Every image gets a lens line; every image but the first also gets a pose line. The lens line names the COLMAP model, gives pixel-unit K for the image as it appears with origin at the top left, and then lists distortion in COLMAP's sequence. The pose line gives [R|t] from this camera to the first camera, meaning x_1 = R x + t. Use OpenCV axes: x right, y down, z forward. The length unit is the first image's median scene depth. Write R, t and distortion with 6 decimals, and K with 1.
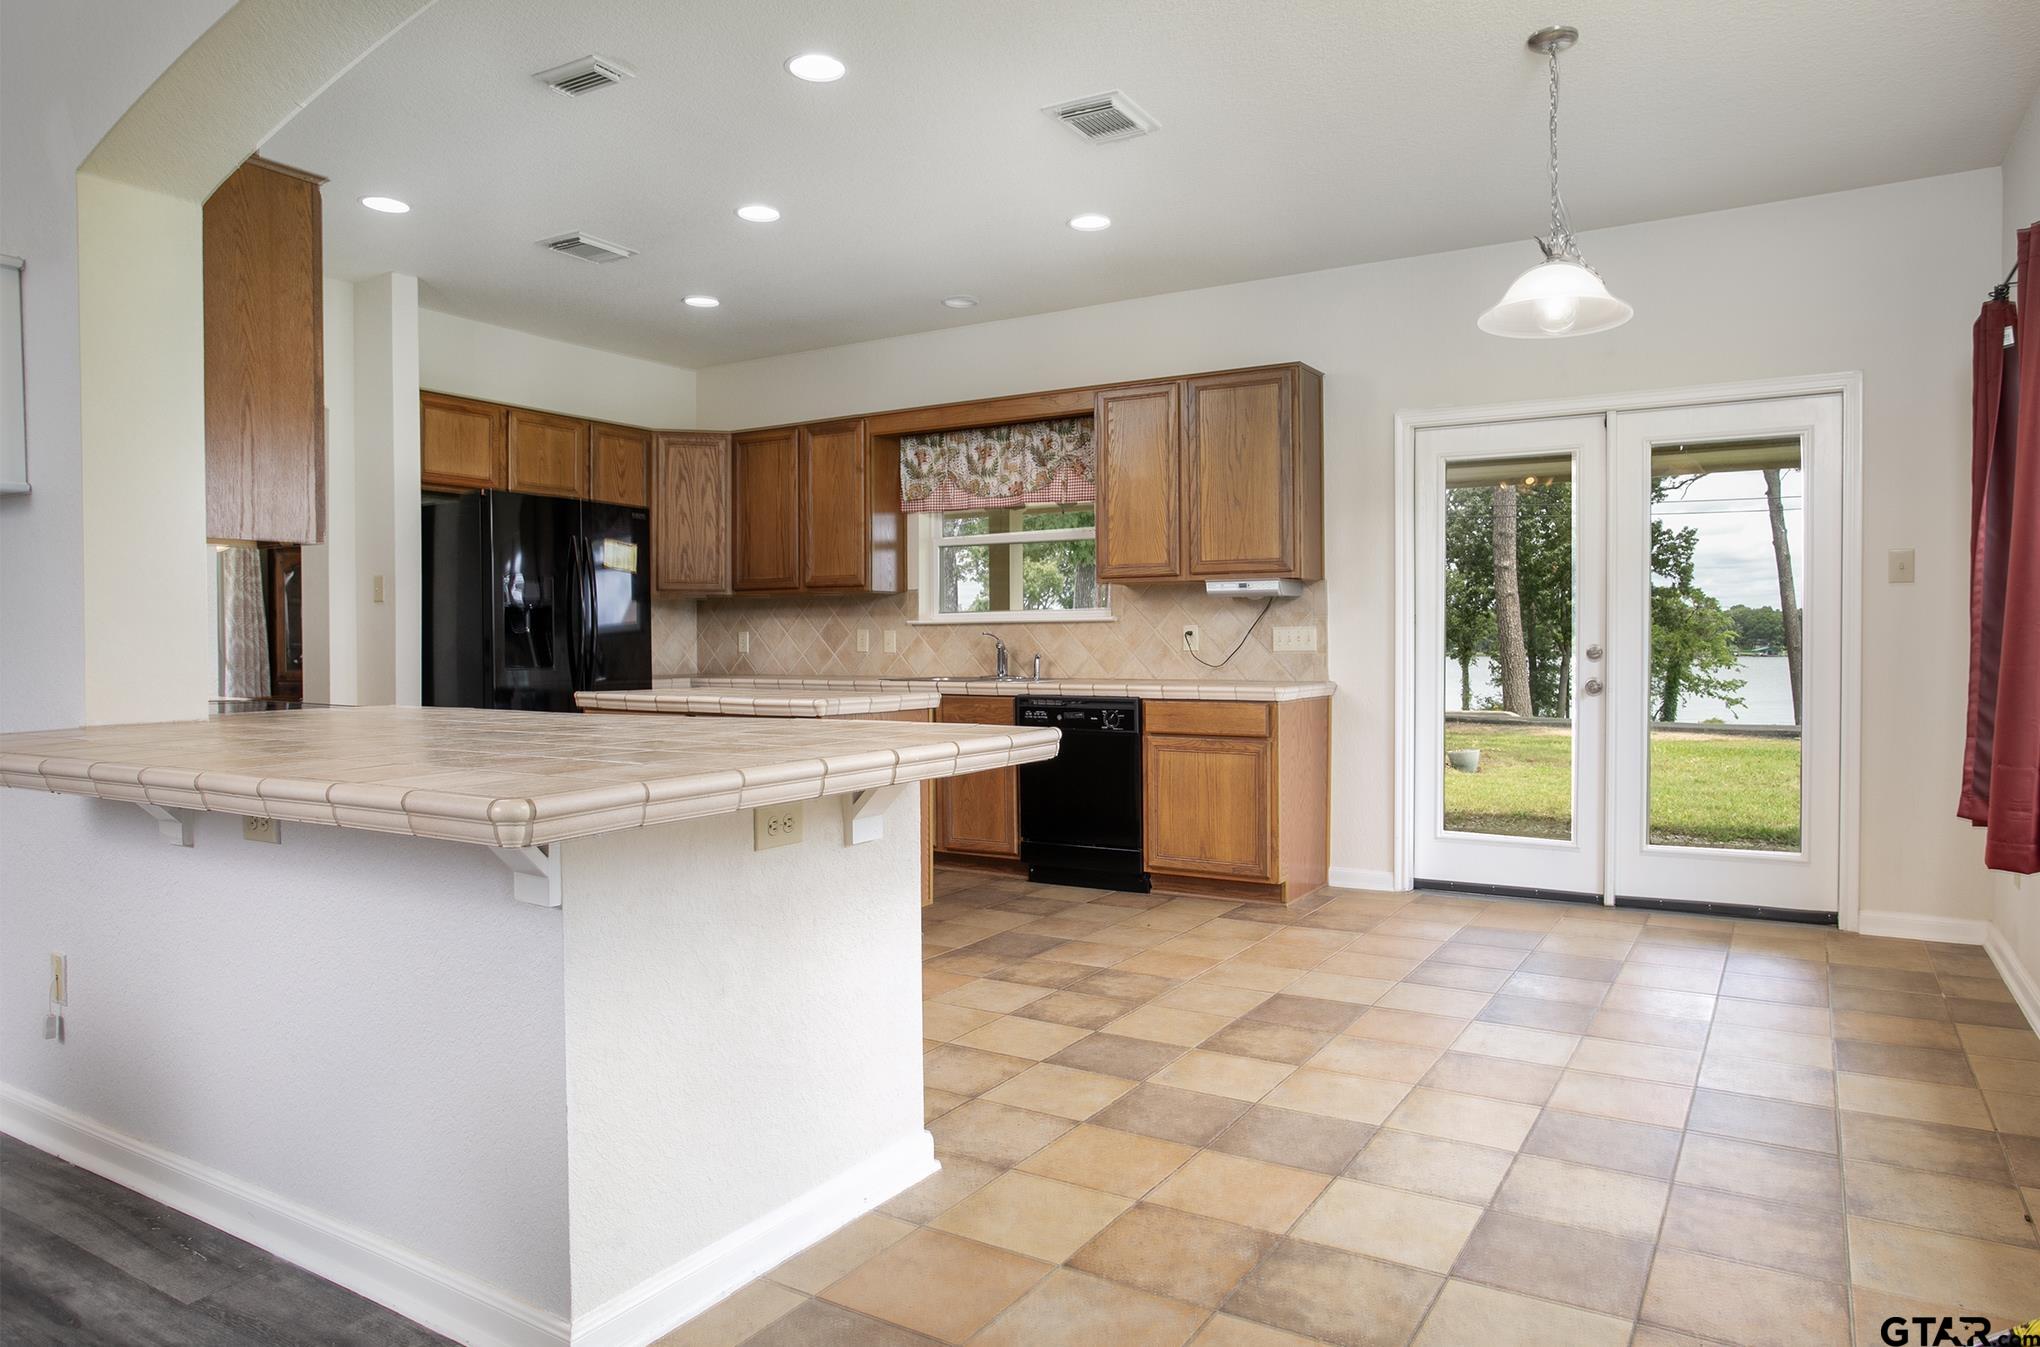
lens RADIAL K [[1284.4, 0, 1078.9], [0, 1284.4, 672.1], [0, 0, 1]] dist [-0.084747, 0.000329]
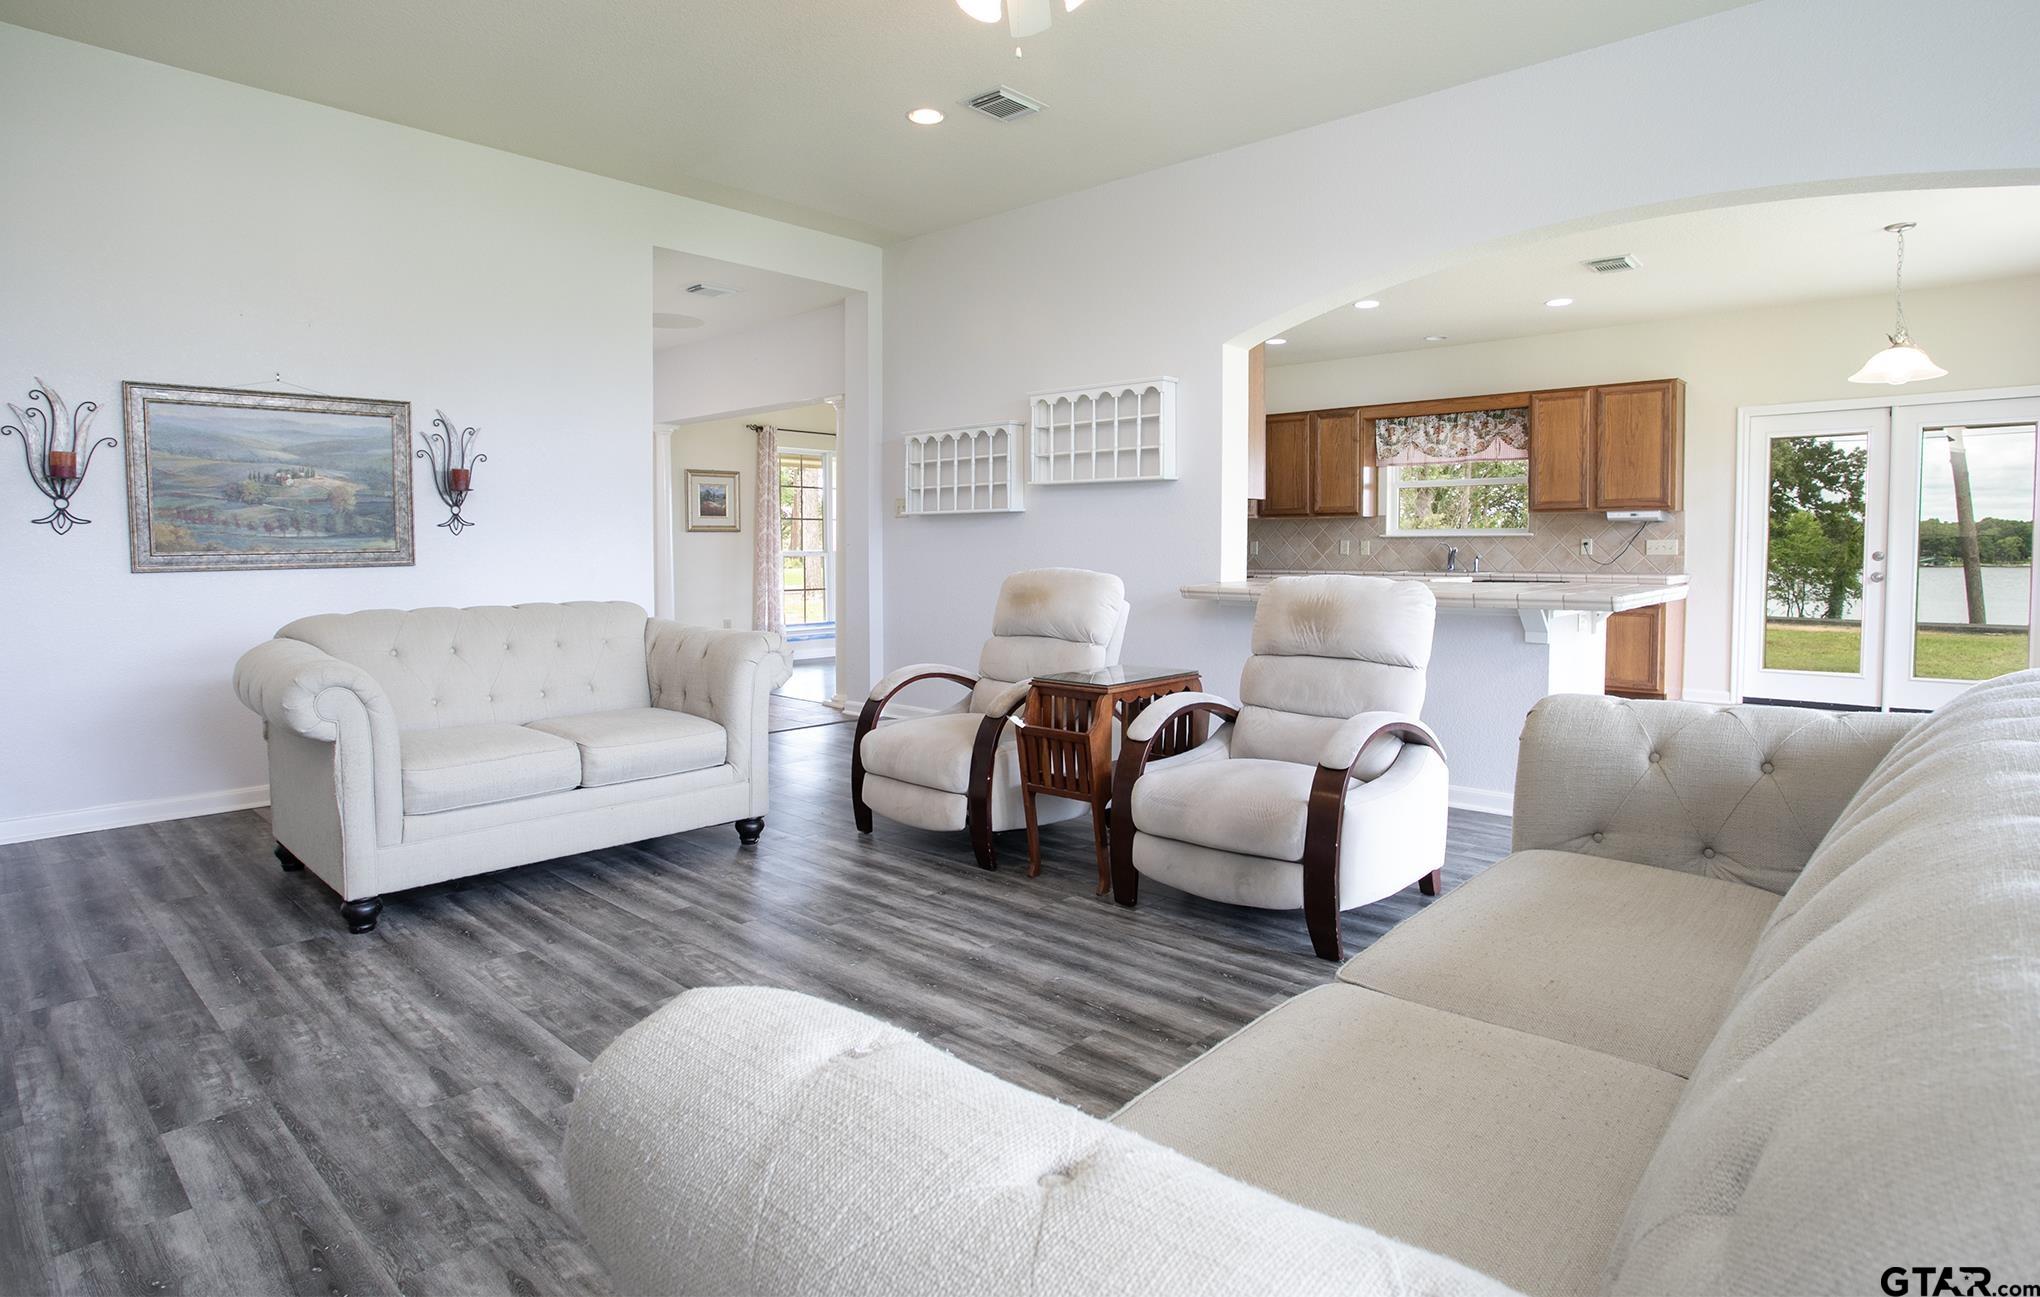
lens RADIAL K [[1091.4, 0, 1023.4], [0, 1091.4, 596.7], [0, 0, 1]] dist [-0.077462, 0.031451]
pose [[0.977632, 0.011943, -0.209982, -0.302260], [-0.007800, 0.999758, 0.020547, 0.013348], [0.210176, -0.018450, 0.977489, -0.433584]]
